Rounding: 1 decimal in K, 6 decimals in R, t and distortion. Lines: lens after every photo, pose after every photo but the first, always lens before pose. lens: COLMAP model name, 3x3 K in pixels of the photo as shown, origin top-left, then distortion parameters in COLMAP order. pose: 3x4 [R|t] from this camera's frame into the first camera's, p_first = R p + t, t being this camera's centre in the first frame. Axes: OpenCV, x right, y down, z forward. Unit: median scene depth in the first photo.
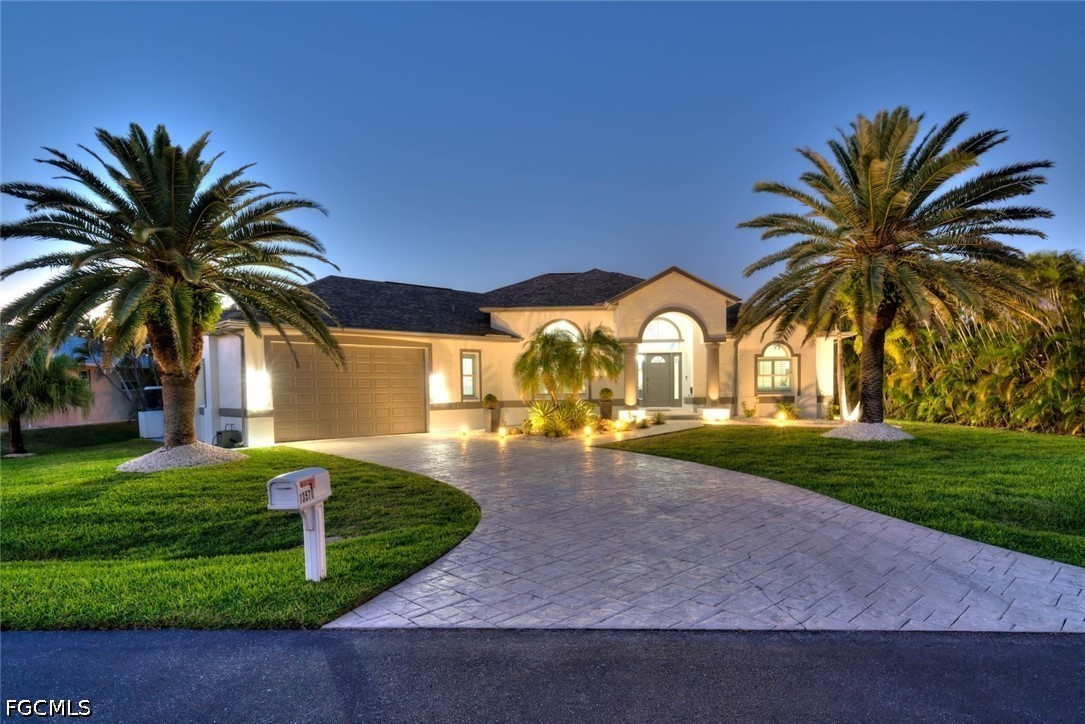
lens RADIAL K [[667.9, 0, 538.2], [0, 667.9, 414.7], [0, 0, 1]] dist [0.000974, 0.000027]
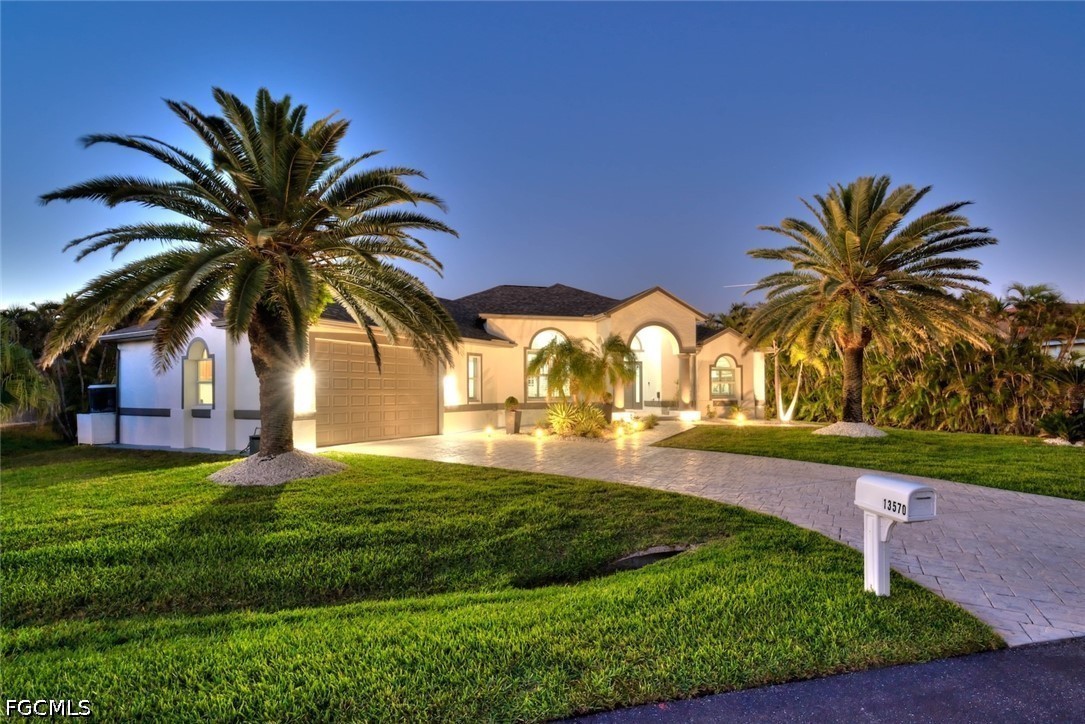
lens RADIAL K [[600.3, 0, 540.0], [0, 600.3, 375.7], [0, 0, 1]] dist [0.001840, 0.000951]
pose [[0.949425, 0.018651, 0.313440, -0.299548], [0.002400, 0.997774, -0.066639, -0.000994], [-0.313985, 0.064021, 0.947267, 0.094479]]
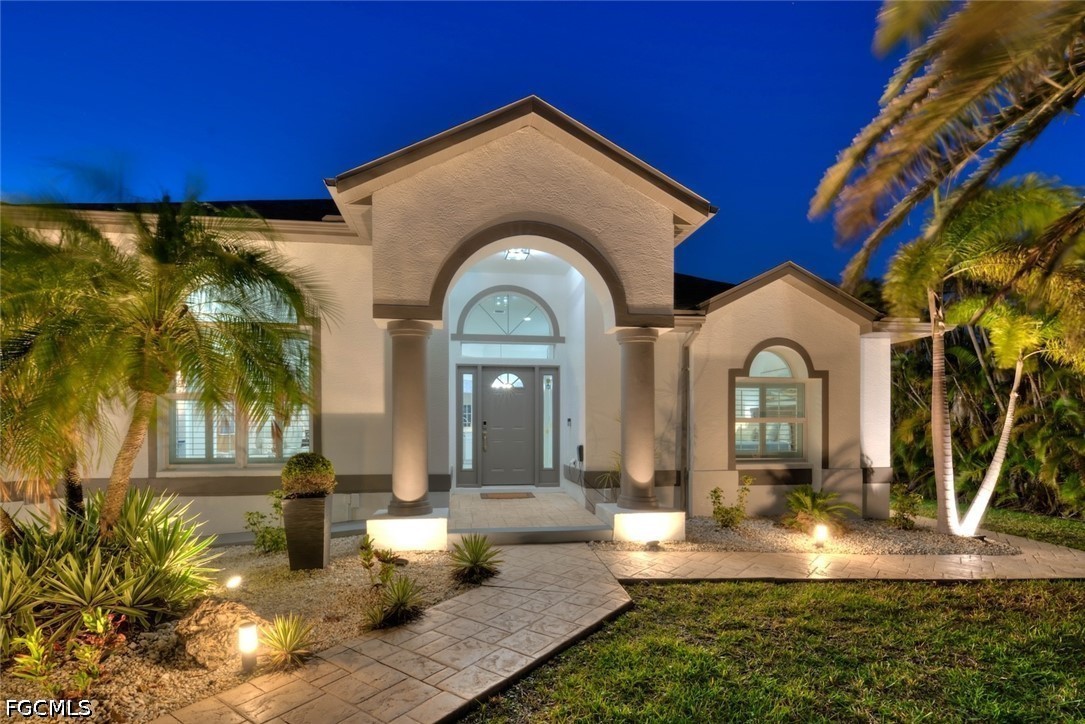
lens RADIAL K [[526.8, 0, 549.7], [0, 526.8, 427.1], [0, 0, 1]] dist [0.003508, 0.000314]
pose [[0.984564, 0.014656, 0.174408, 0.161135], [-0.007473, 0.999099, -0.041770, -0.040495], [-0.174863, 0.039822, 0.983787, 0.716594]]
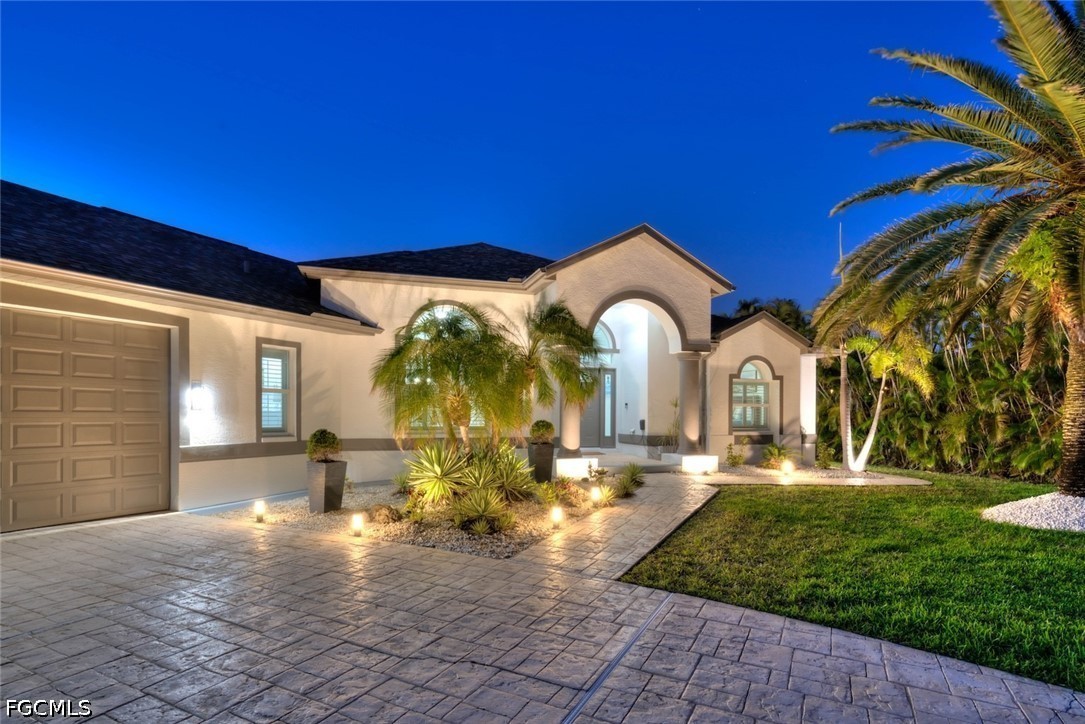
lens RADIAL K [[557.1, 0, 536.1], [0, 557.1, 413.4], [0, 0, 1]] dist [0.001255, 0.000524]
pose [[0.943687, 0.019336, 0.330274, -0.056149], [-0.005581, 0.999079, -0.042546, -0.024552], [-0.330792, 0.038307, 0.942926, 0.538688]]
